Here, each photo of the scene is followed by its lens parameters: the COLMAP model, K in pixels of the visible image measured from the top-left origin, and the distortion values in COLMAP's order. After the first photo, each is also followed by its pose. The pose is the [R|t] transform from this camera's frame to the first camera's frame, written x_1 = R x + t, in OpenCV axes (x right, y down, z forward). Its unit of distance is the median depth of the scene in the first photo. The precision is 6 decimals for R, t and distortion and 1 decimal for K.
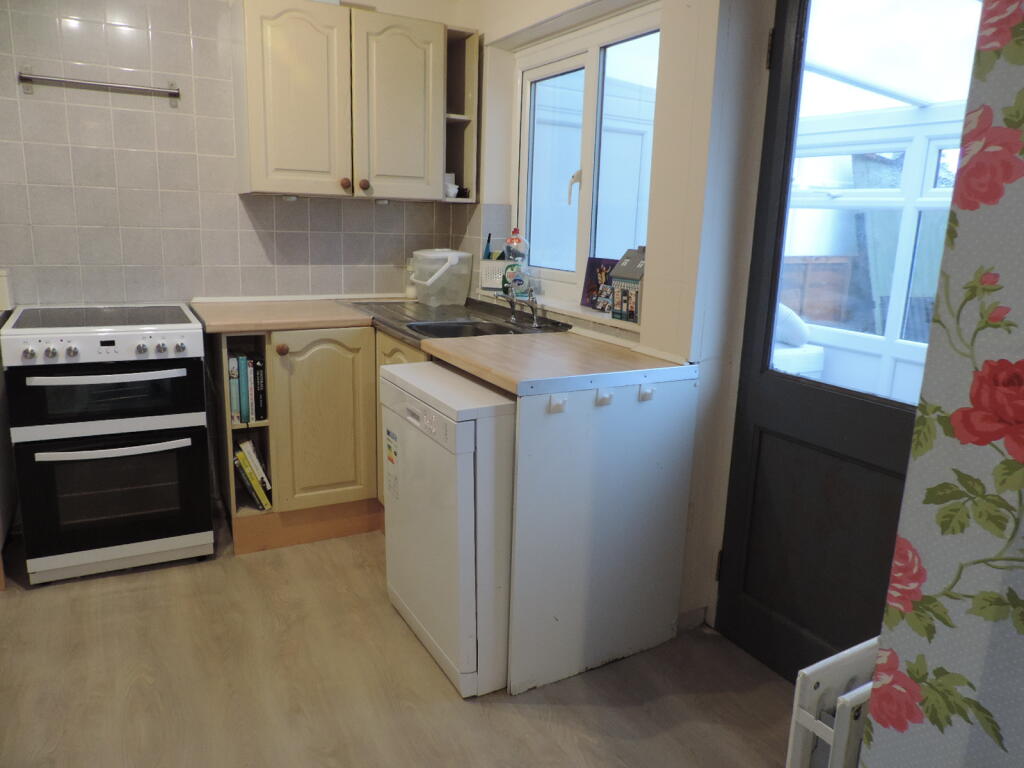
lens RADIAL K [[722.6, 0, 516.5], [0, 722.6, 382.2], [0, 0, 1]] dist [-0.034445, 0.005815]
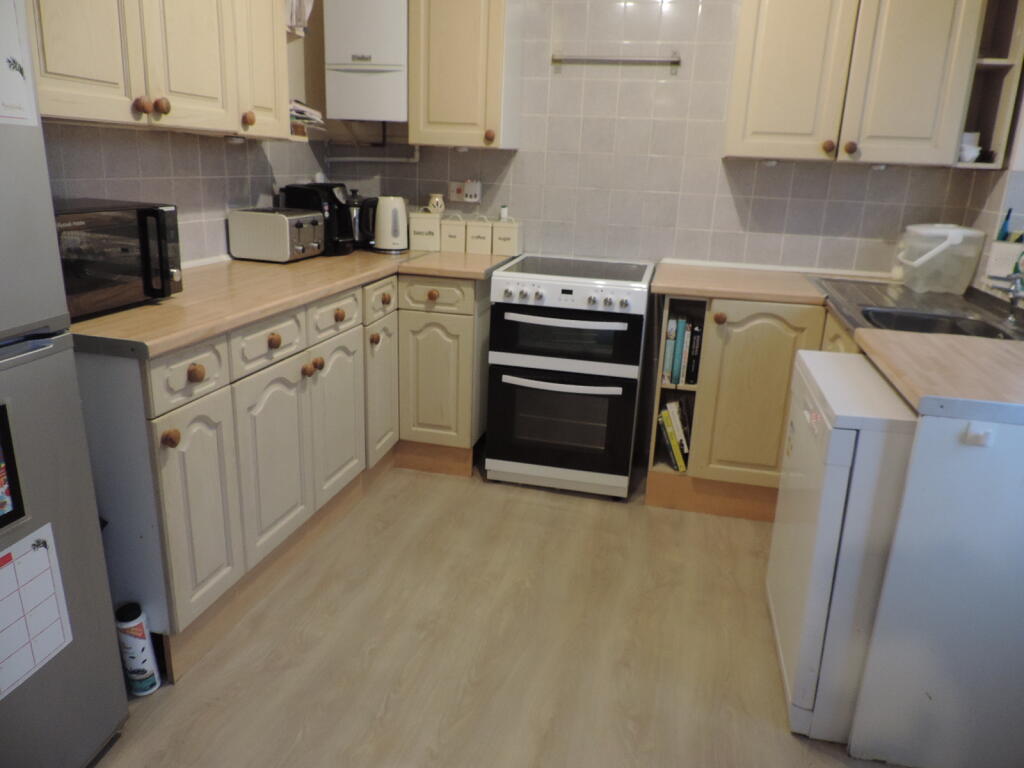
lens RADIAL K [[722.6, 0, 516.5], [0, 722.6, 382.2], [0, 0, 1]] dist [-0.034445, 0.005815]
pose [[0.735450, 0.187918, -0.651000, 0.127628], [-0.156419, 0.981907, 0.106728, -0.020536], [0.659277, 0.023336, 0.751538, 0.073554]]
